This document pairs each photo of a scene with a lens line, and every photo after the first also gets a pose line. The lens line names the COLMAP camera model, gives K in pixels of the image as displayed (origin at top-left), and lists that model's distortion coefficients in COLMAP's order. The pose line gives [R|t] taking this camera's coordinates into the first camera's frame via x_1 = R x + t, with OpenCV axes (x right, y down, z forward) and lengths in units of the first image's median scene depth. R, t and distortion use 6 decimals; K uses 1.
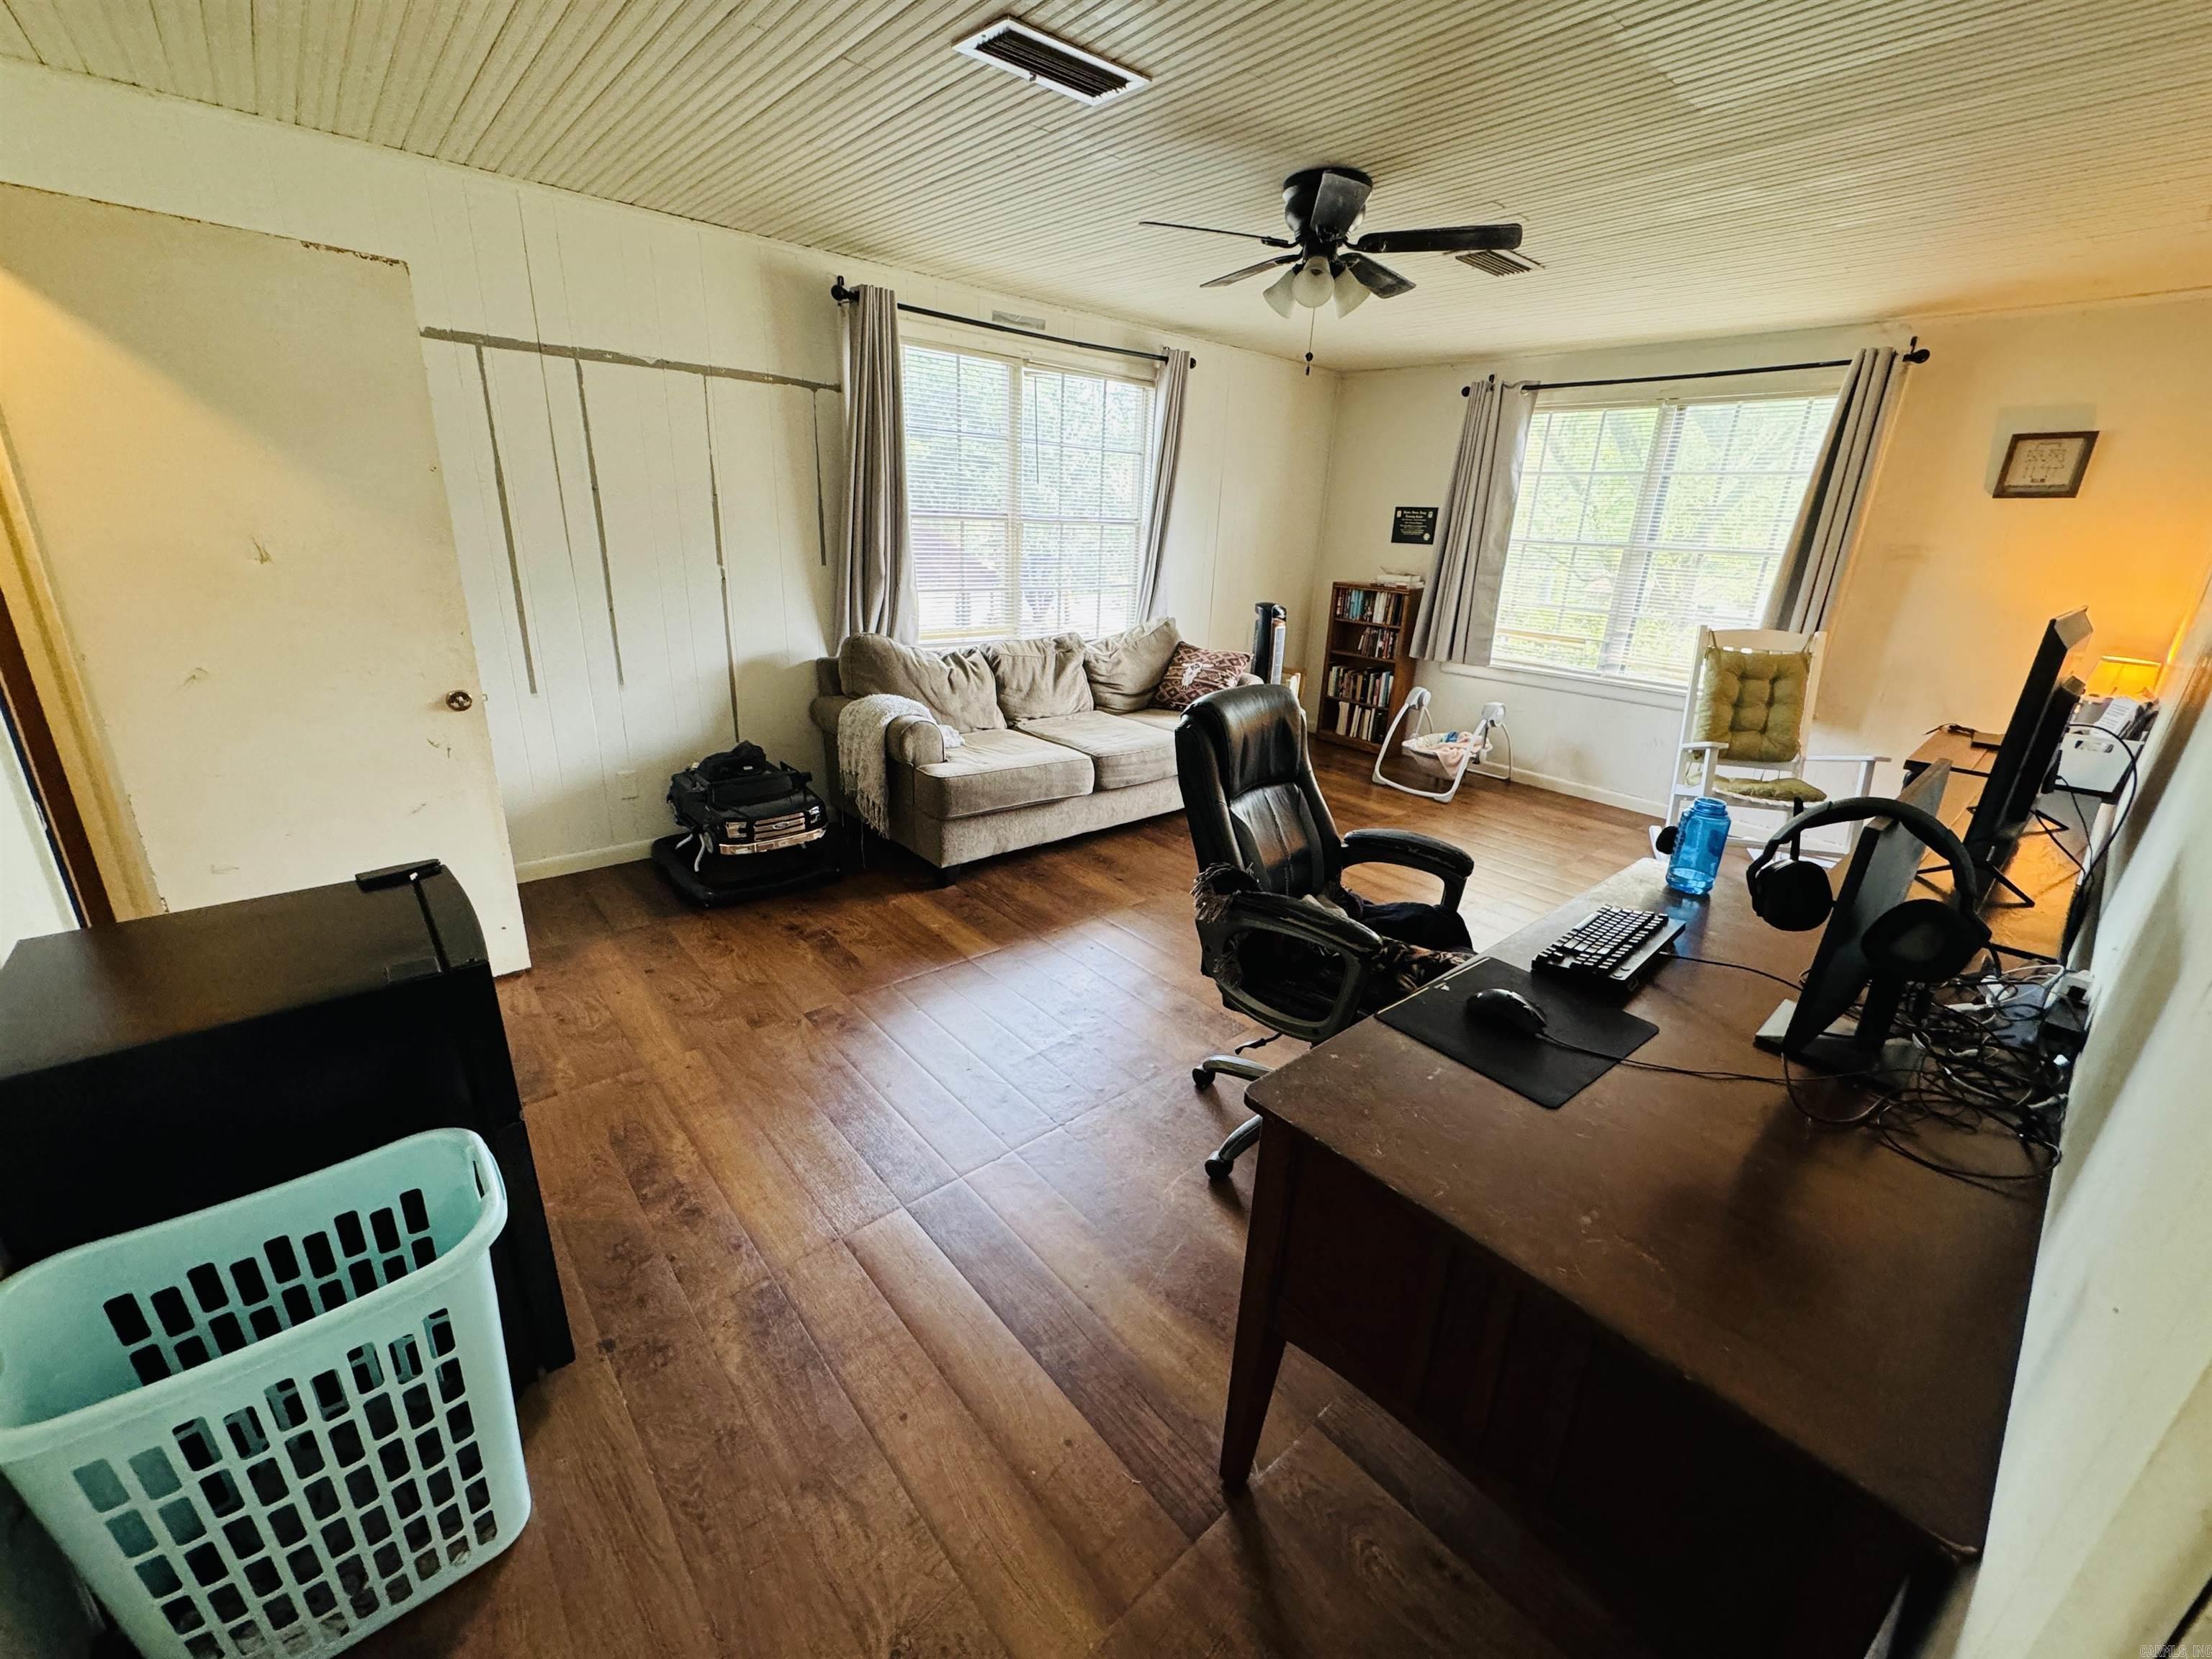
lens RADIAL K [[890.8, 0, 1104.1], [0, 890.8, 832.1], [0, 0, 1]] dist [-0.003186, 0.000489]
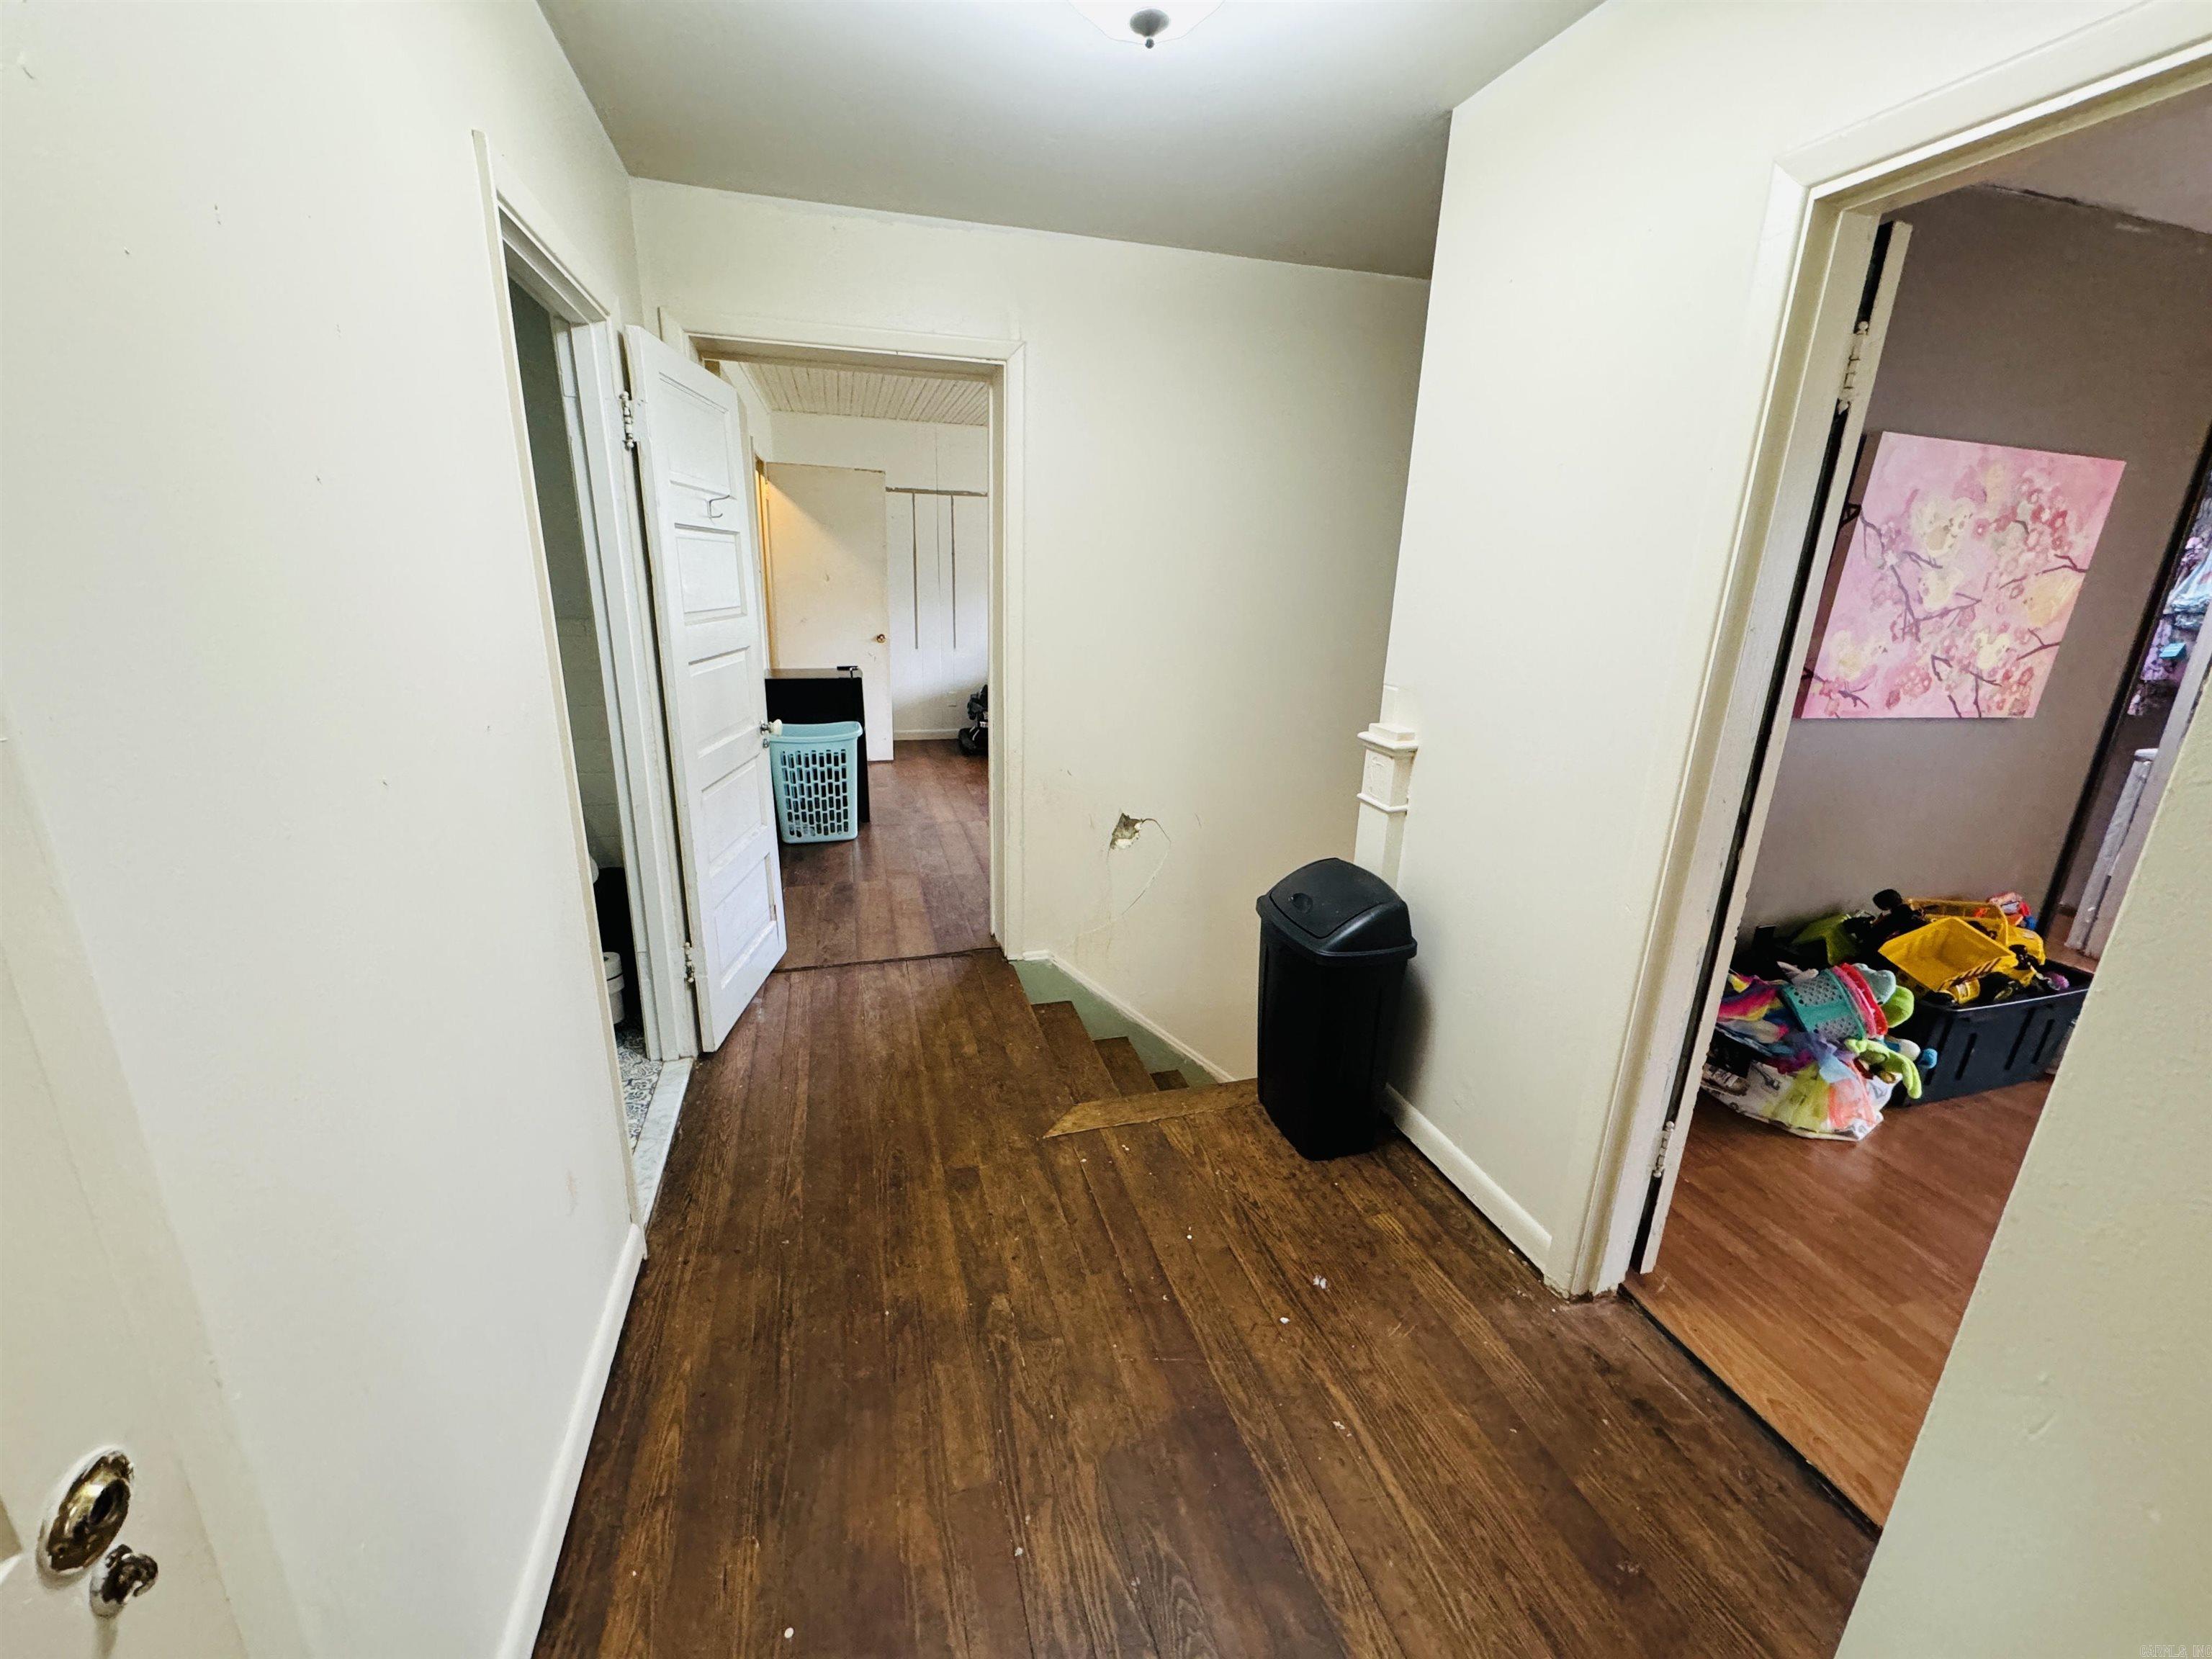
lens RADIAL K [[890.8, 0, 1098.9], [0, 890.8, 832.0], [0, 0, 1]] dist [-0.003186, 0.000489]
pose [[0.905062, 0.105553, -0.411973, 0.616097], [-0.133096, 0.990349, -0.038657, 0.276006], [0.403917, 0.089819, 0.910376, -0.657662]]
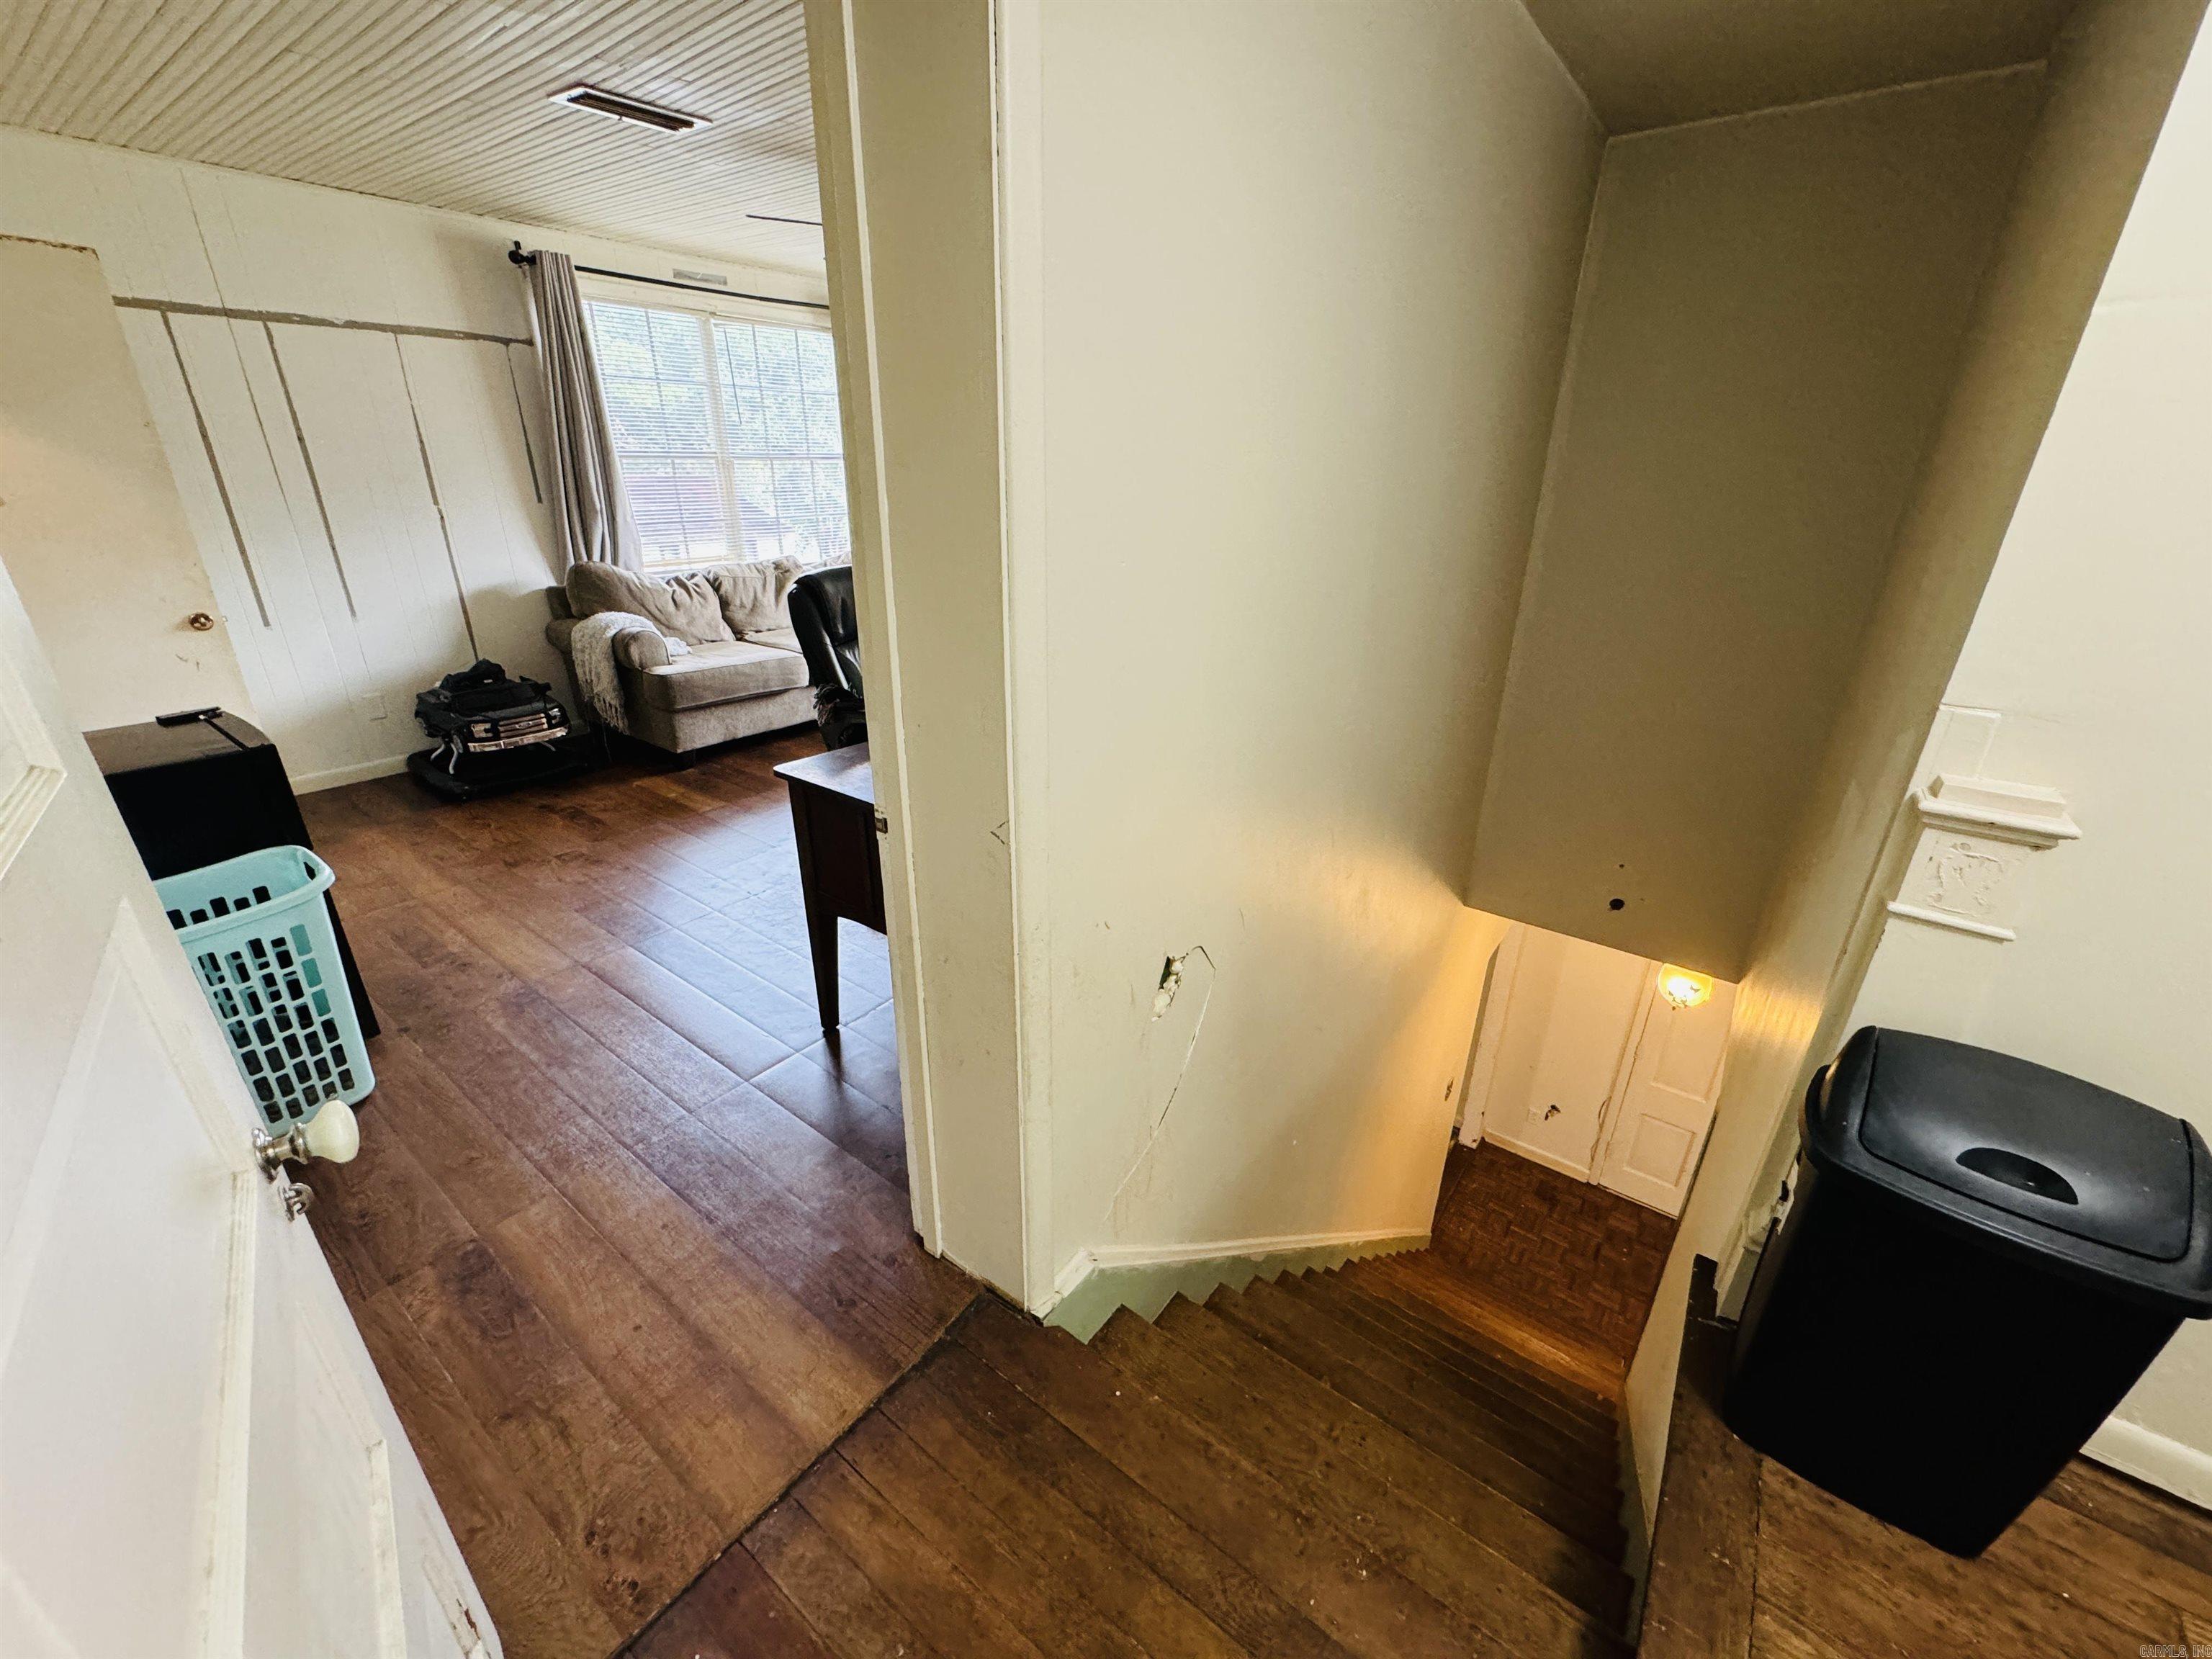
lens RADIAL K [[890.8, 0, 1107.5], [0, 890.8, 832.8], [0, 0, 1]] dist [-0.003186, 0.000489]
pose [[0.978377, -0.106983, 0.177011, 0.160071], [0.096086, 0.992975, 0.069052, 0.118775], [-0.183154, -0.050551, 0.981784, -0.289956]]
